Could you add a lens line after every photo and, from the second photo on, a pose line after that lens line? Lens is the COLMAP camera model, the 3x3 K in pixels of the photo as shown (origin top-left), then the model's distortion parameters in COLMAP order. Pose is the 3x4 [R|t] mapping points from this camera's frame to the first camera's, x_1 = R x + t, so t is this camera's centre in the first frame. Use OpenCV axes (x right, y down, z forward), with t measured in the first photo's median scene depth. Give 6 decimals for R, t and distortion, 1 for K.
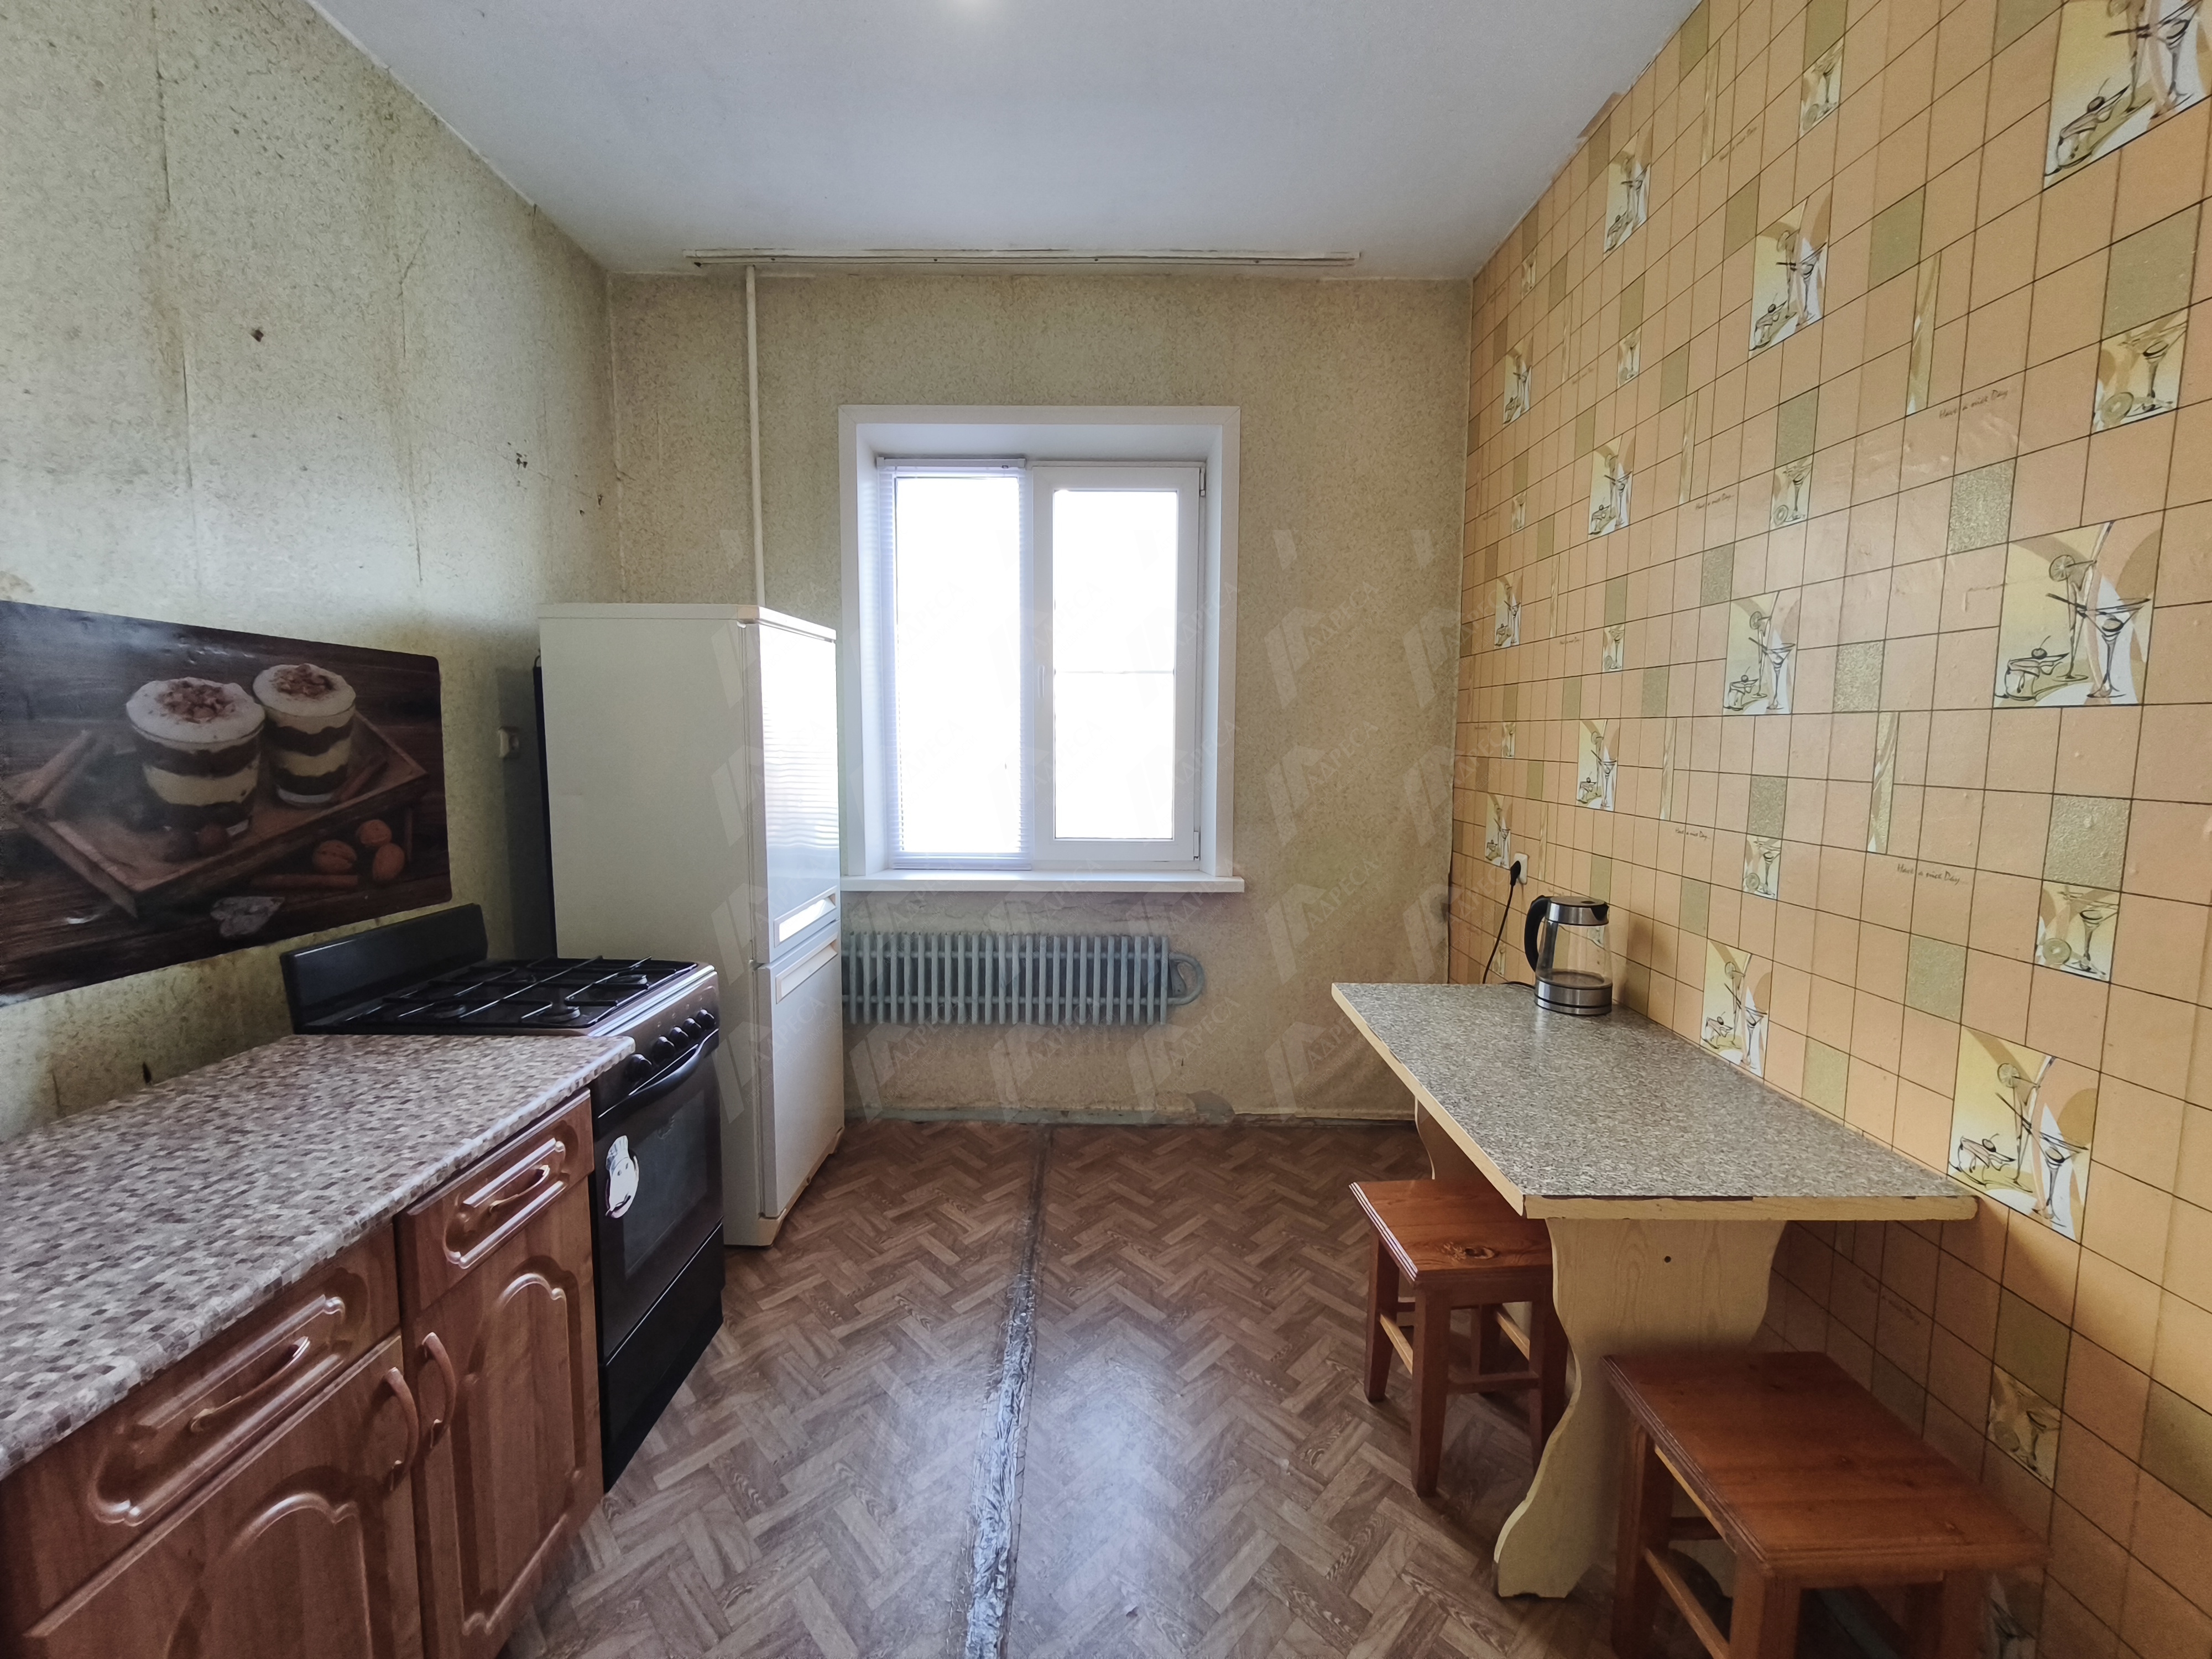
lens RADIAL K [[972.9, 0, 1070.1], [0, 972.9, 838.4], [0, 0, 1]] dist [-0.000883, -0.000547]
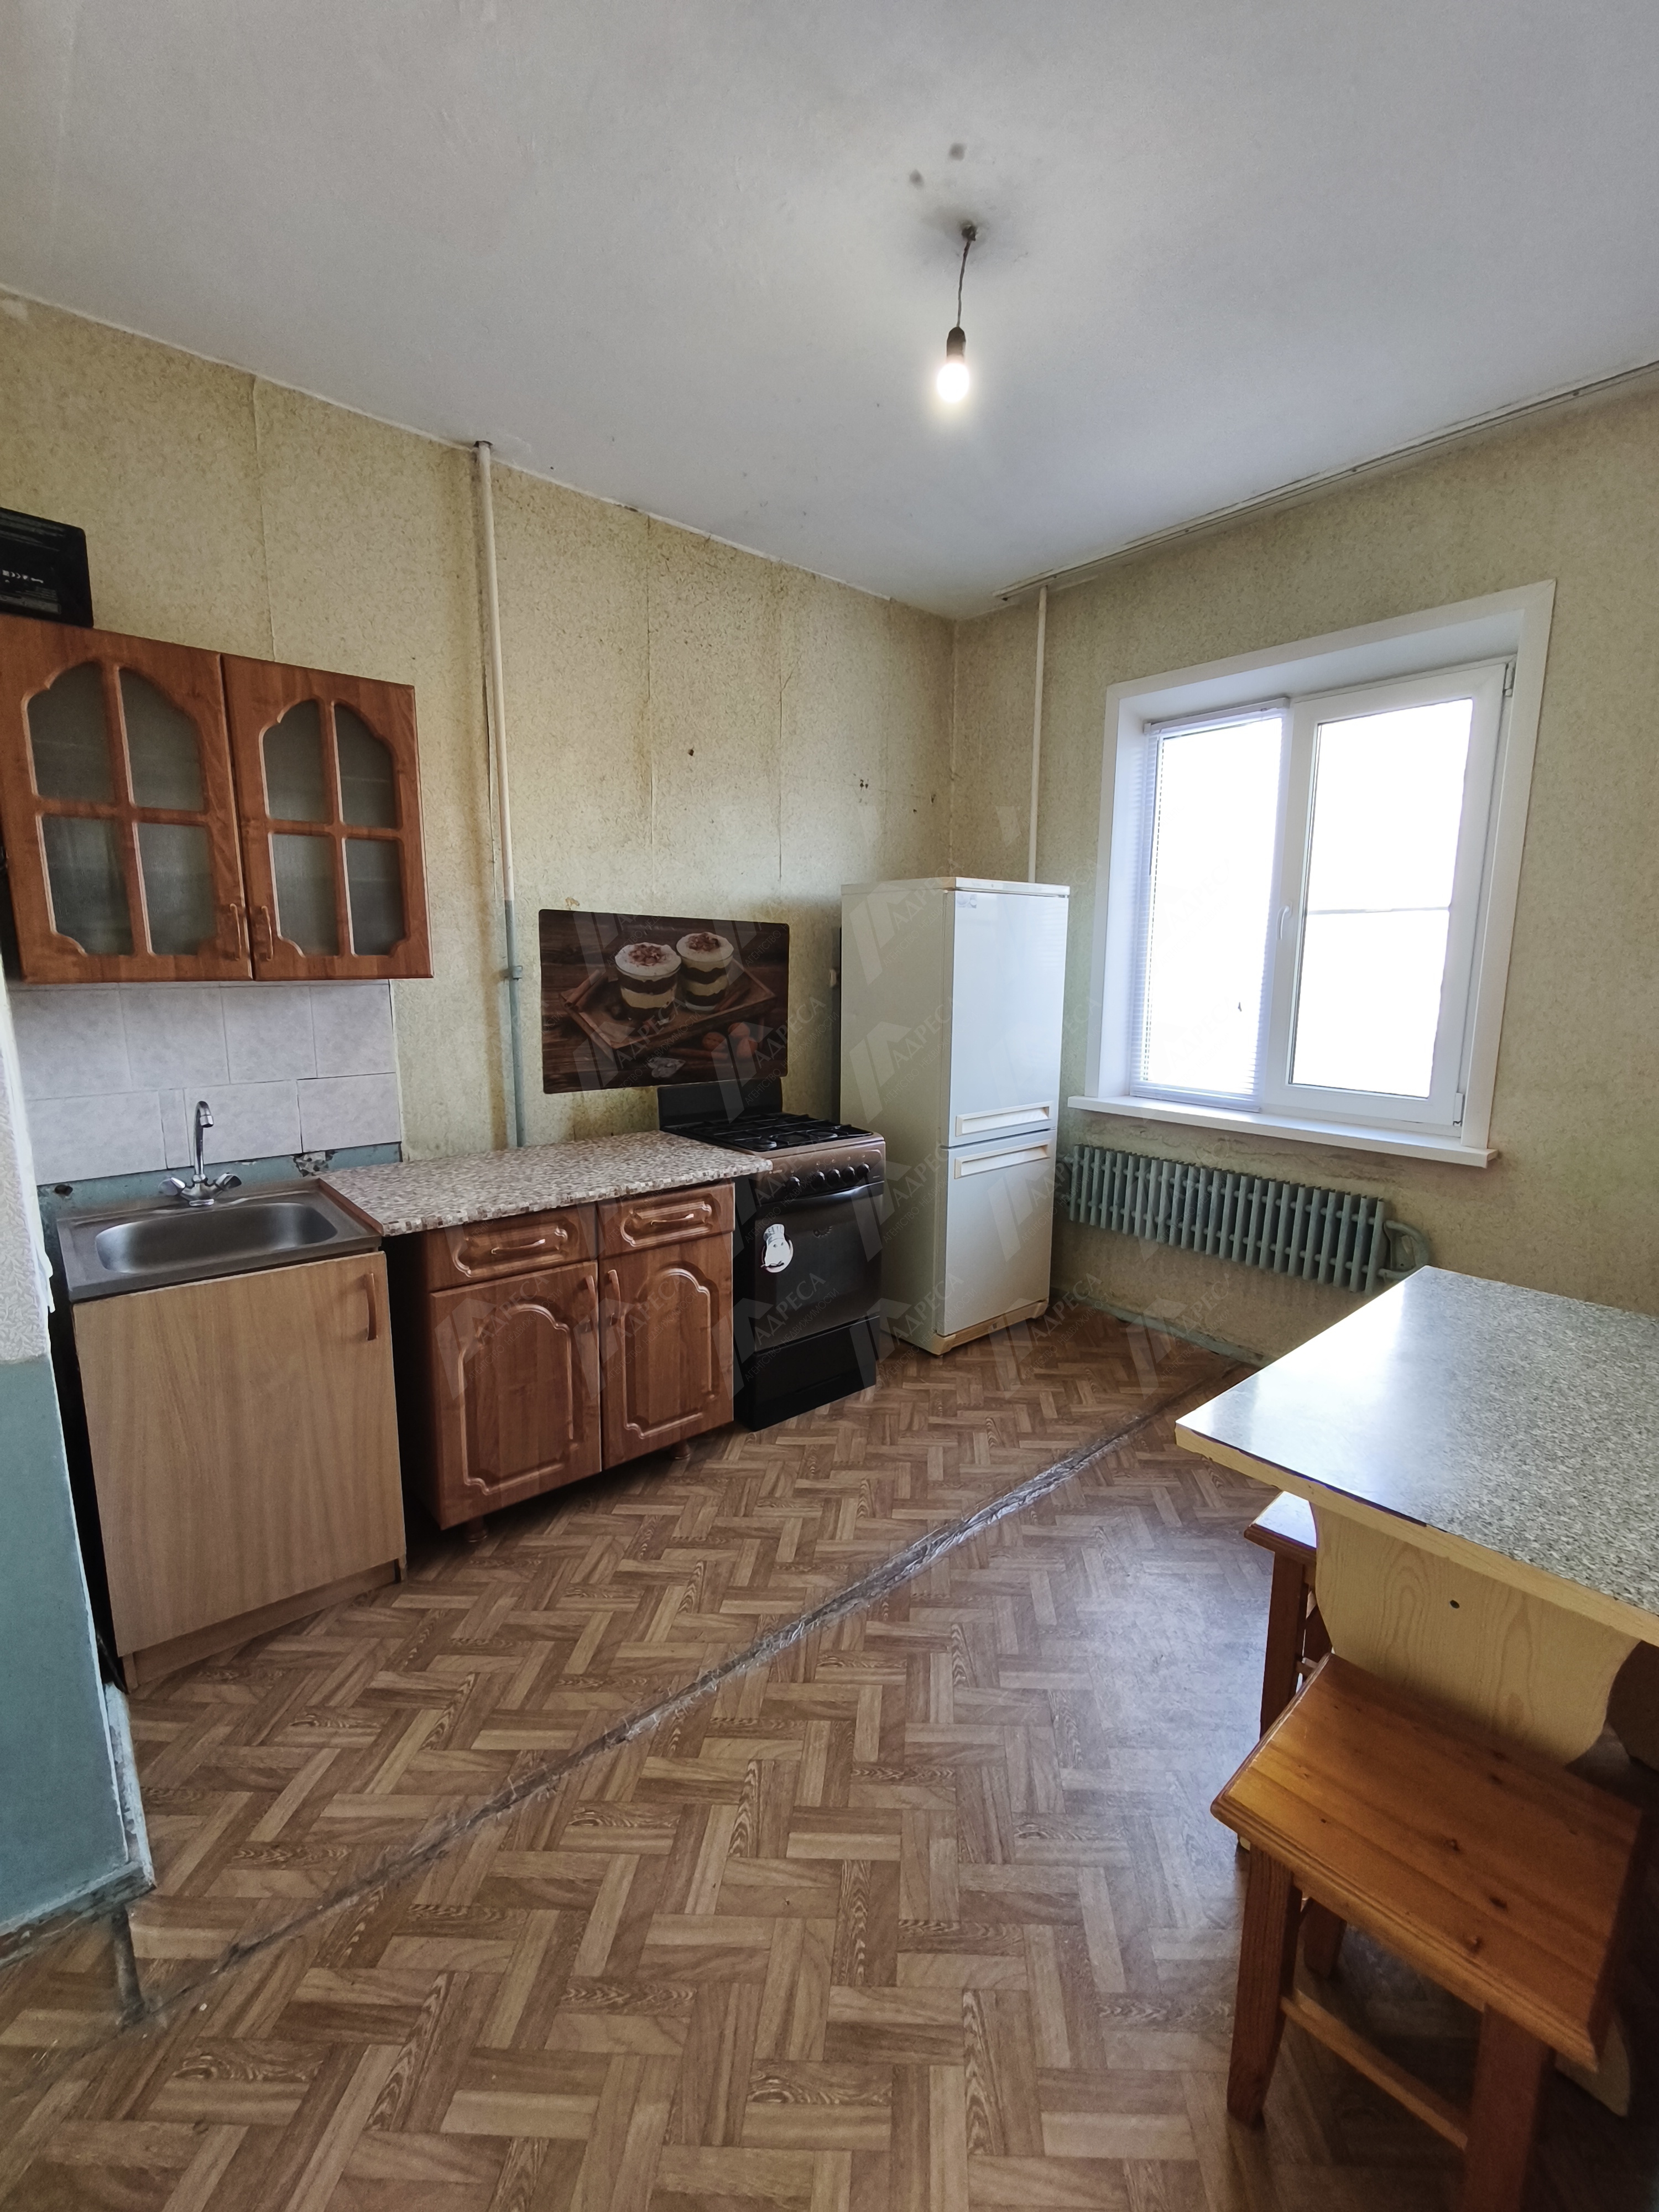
lens RADIAL K [[972.9, 0, 827.5], [0, 972.9, 1127.6], [0, 0, 1]] dist [-0.000883, -0.000547]
pose [[0.642922, 0.134399, -0.754048, 0.742144], [-0.089569, 0.990923, 0.100250, -0.022149], [0.760677, 0.003086, 0.649123, 0.008312]]
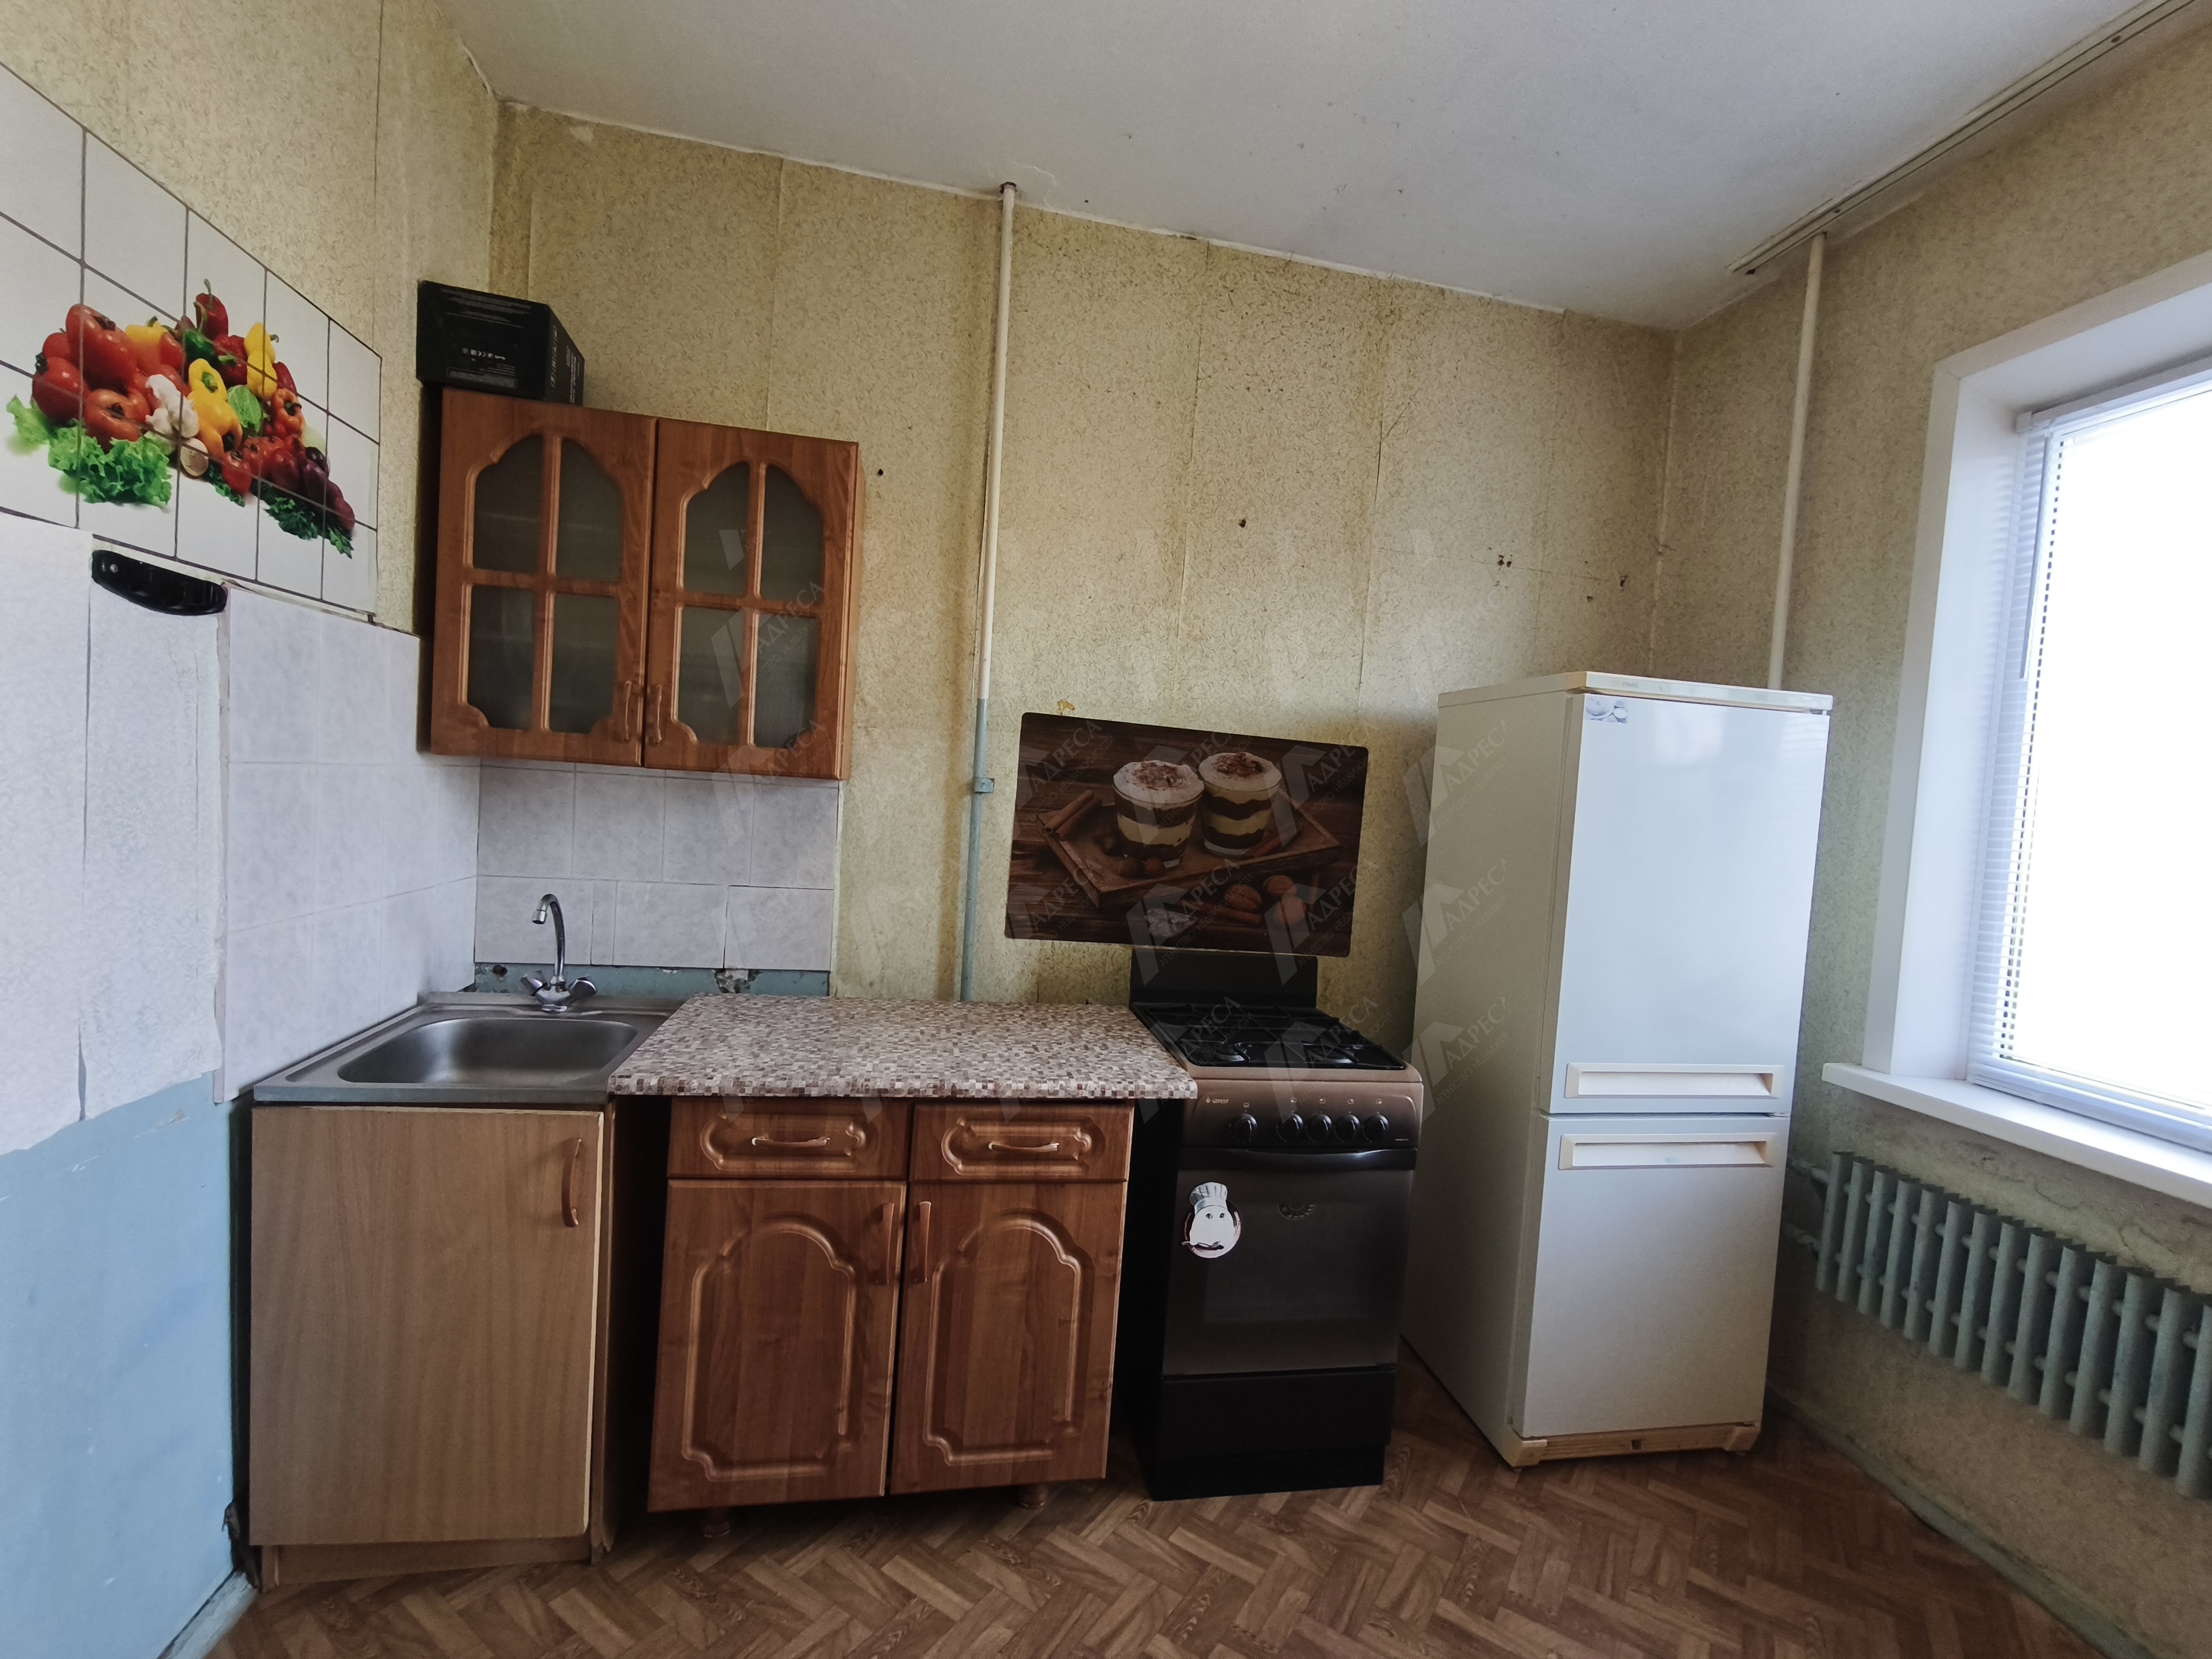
lens RADIAL K [[949.1, 0, 1145.3], [0, 949.1, 835.3], [0, 0, 1]] dist [-0.002194, 0.000309]
pose [[0.192725, 0.052960, -0.979823, 0.476481], [-0.179302, 0.983631, 0.017898, -0.063876], [0.964732, 0.172235, 0.199066, 0.613087]]
